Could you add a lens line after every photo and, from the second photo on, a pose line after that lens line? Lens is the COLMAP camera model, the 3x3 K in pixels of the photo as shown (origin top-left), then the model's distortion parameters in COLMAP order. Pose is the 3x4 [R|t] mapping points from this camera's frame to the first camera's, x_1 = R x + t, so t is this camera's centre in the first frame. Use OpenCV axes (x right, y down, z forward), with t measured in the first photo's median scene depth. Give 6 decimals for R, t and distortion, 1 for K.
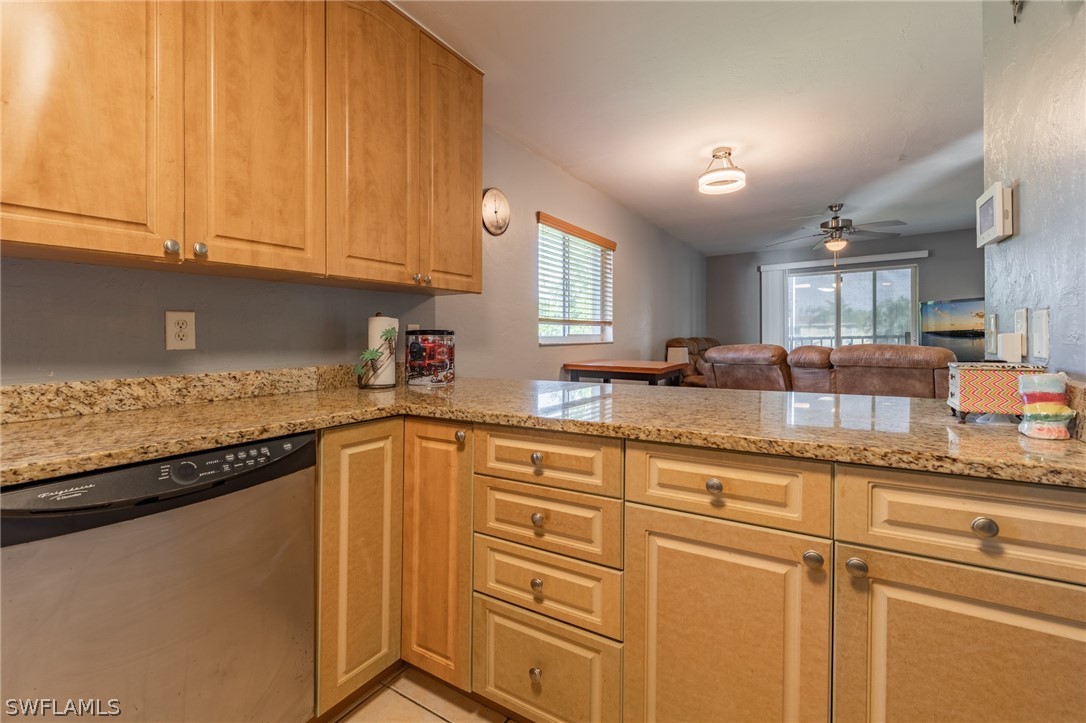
lens RADIAL K [[469.5, 0, 544.7], [0, 469.5, 340.9], [0, 0, 1]] dist [-0.005025, 0.000115]
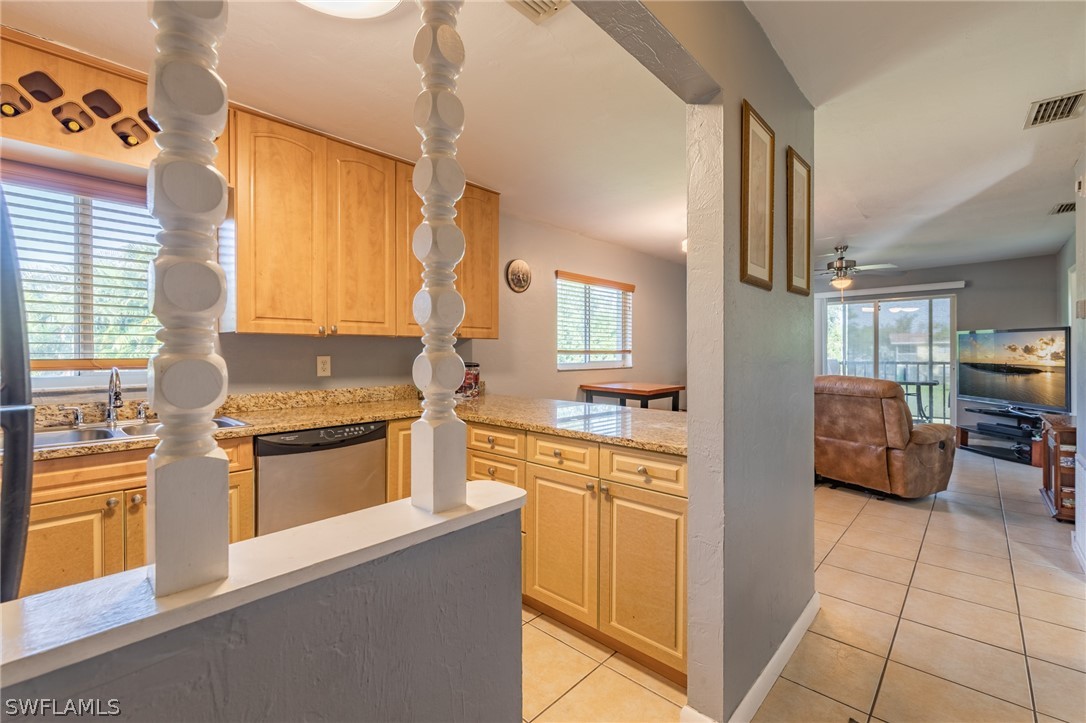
lens RADIAL K [[469.5, 0, 546.7], [0, 469.5, 356.7], [0, 0, 1]] dist [-0.005025, 0.000115]
pose [[0.983358, 0.015460, -0.181021, 0.483296], [-0.014619, 0.999875, 0.005978, -0.092305], [0.181091, -0.003232, 0.983461, -0.743992]]
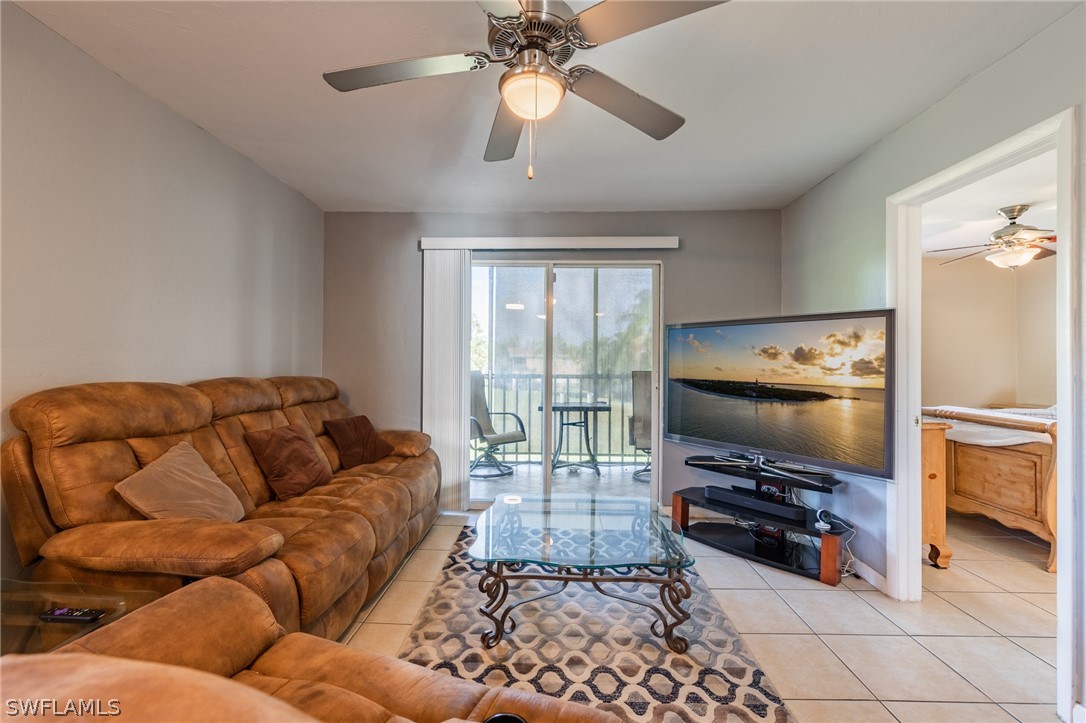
lens RADIAL K [[469.5, 0, 542.9], [0, 469.5, 361.4], [0, 0, 1]] dist [-0.005025, 0.000115]
pose [[0.858480, 0.029624, 0.511990, 1.657873], [-0.022790, 0.999548, -0.019621, -0.092839], [-0.512340, 0.005176, 0.858767, 2.556330]]
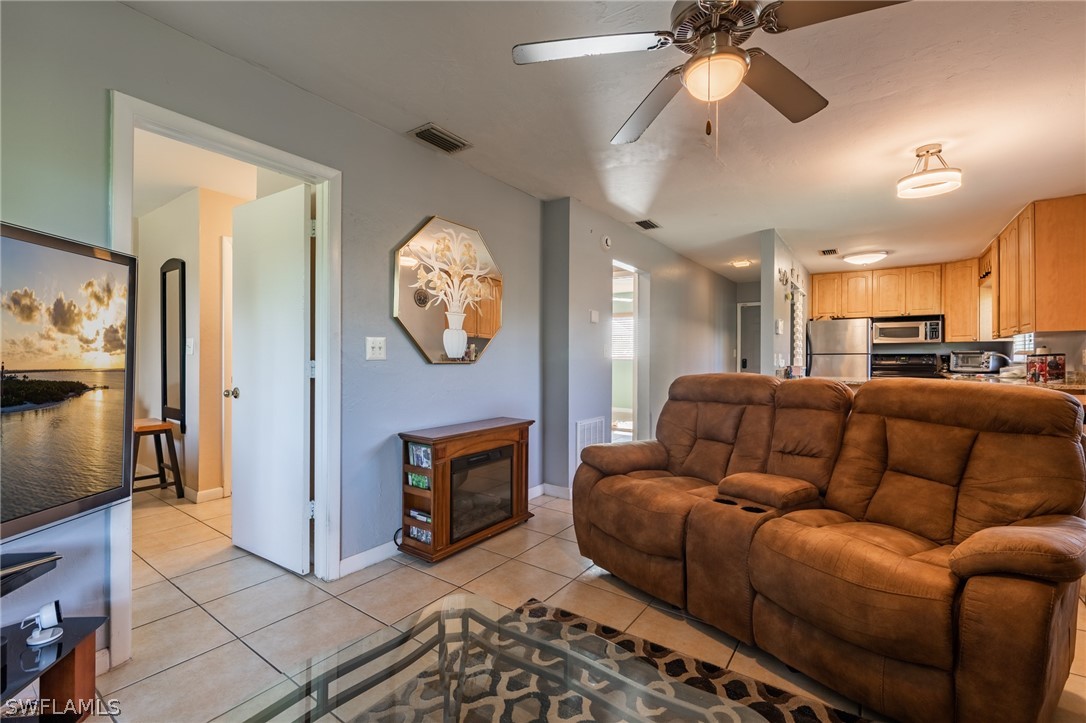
lens RADIAL K [[469.5, 0, 546.1], [0, 469.5, 354.1], [0, 0, 1]] dist [-0.005025, 0.000115]
pose [[-0.997886, 0.014169, 0.063419, 2.508125], [0.014182, 0.999899, -0.000243, -0.078594], [-0.063416, 0.000657, -0.997987, 4.653467]]
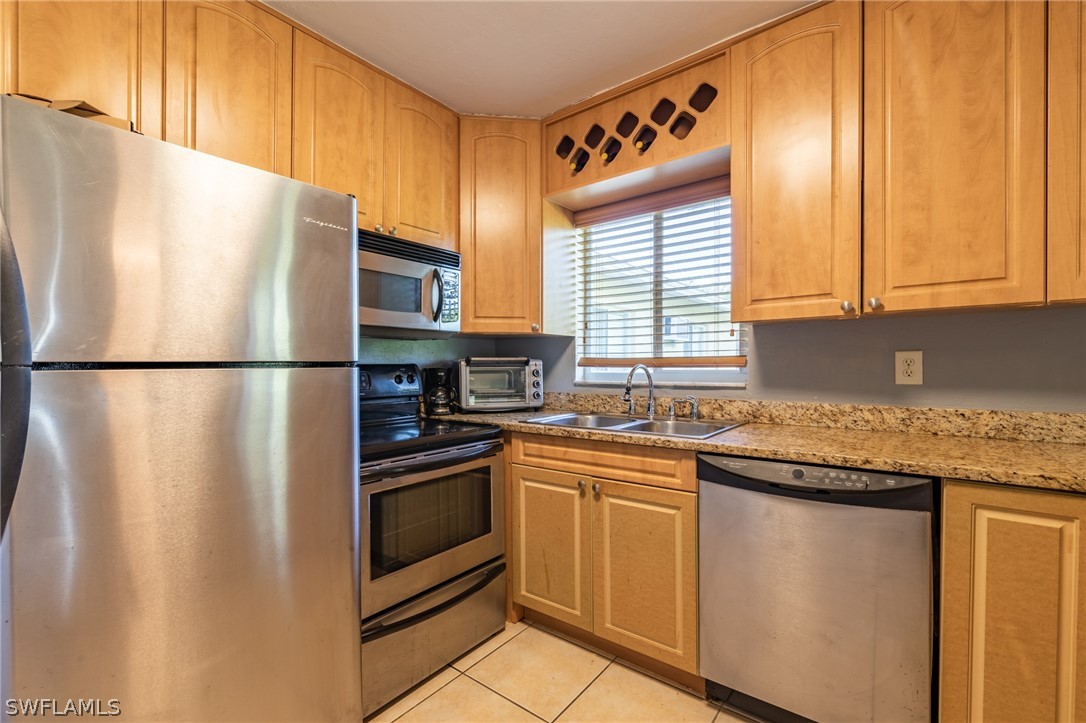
lens RADIAL K [[469.5, 0, 526.2], [0, 469.5, 367.3], [0, 0, 1]] dist [-0.005025, 0.000115]
pose [[-0.116557, 0.020459, -0.992973, 0.506348], [0.001696, 0.999790, 0.020400, -0.053031], [0.993183, 0.000694, -0.116567, 0.232762]]
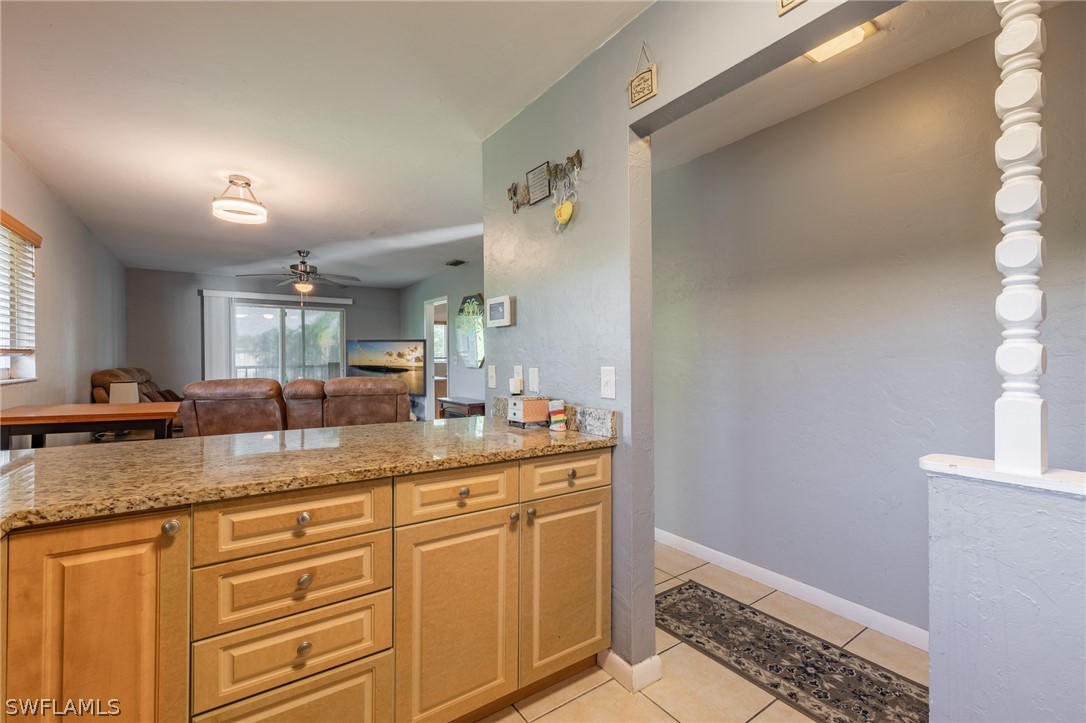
lens RADIAL K [[469.5, 0, 539.6], [0, 469.5, 362.9], [0, 0, 1]] dist [-0.005025, 0.000115]
pose [[0.395553, 0.007495, 0.918413, -0.625672], [-0.002523, 0.999972, -0.007074, -0.058974], [-0.918440, 0.000481, 0.395560, 0.144540]]
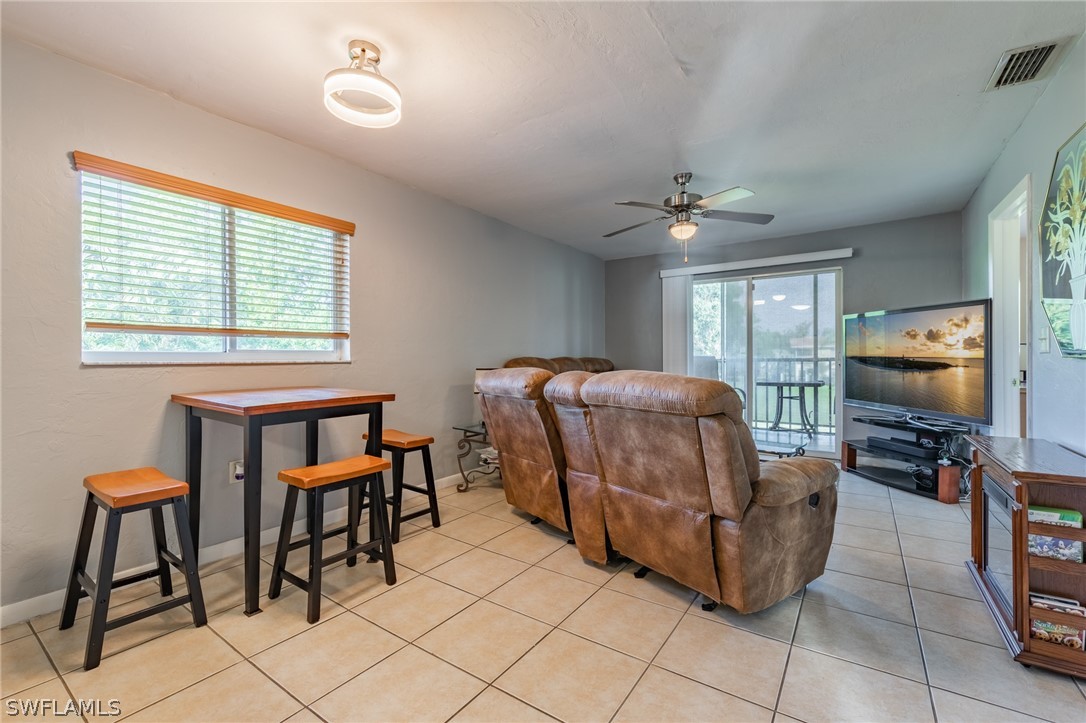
lens RADIAL K [[469.5, 0, 545.4], [0, 469.5, 360.7], [0, 0, 1]] dist [-0.005025, 0.000115]
pose [[0.999367, 0.013697, -0.032828, 1.518862], [-0.013553, 0.999898, 0.004608, -0.021130], [0.032887, -0.004161, 0.999450, 0.948900]]
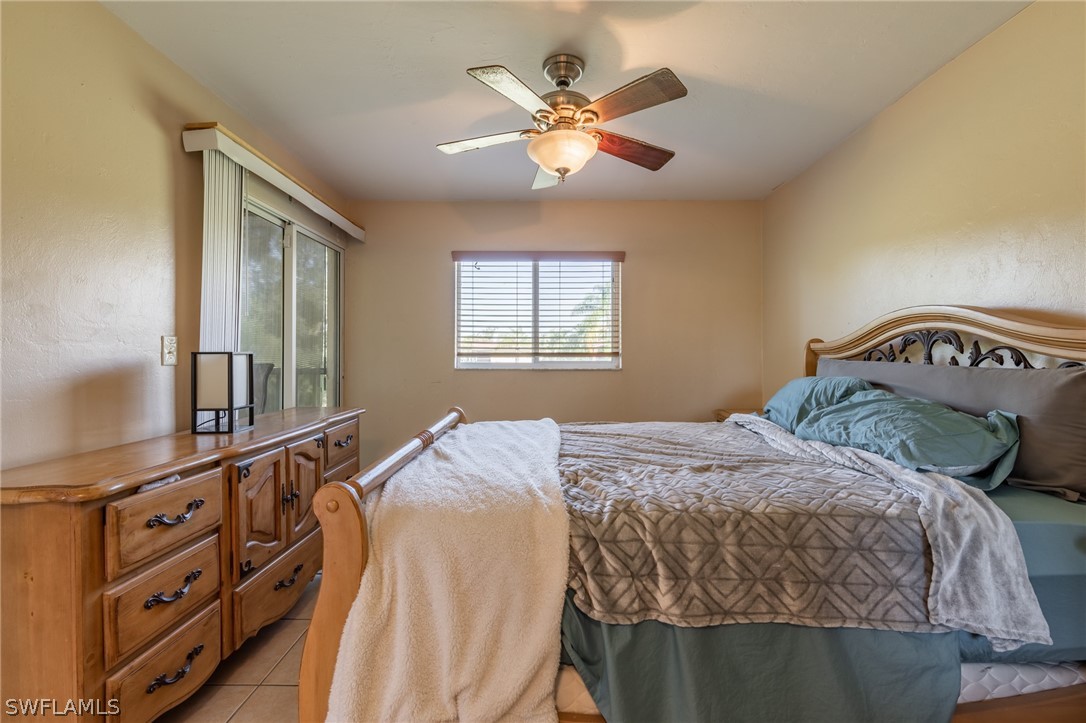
lens RADIAL K [[469.5, 0, 549.0], [0, 469.5, 360.6], [0, 0, 1]] dist [-0.005025, 0.000115]
pose [[0.540458, 0.018945, -0.841158, 2.533466], [-0.013609, 0.999813, 0.013774, -0.077660], [0.841261, 0.004003, 0.540615, 1.420136]]
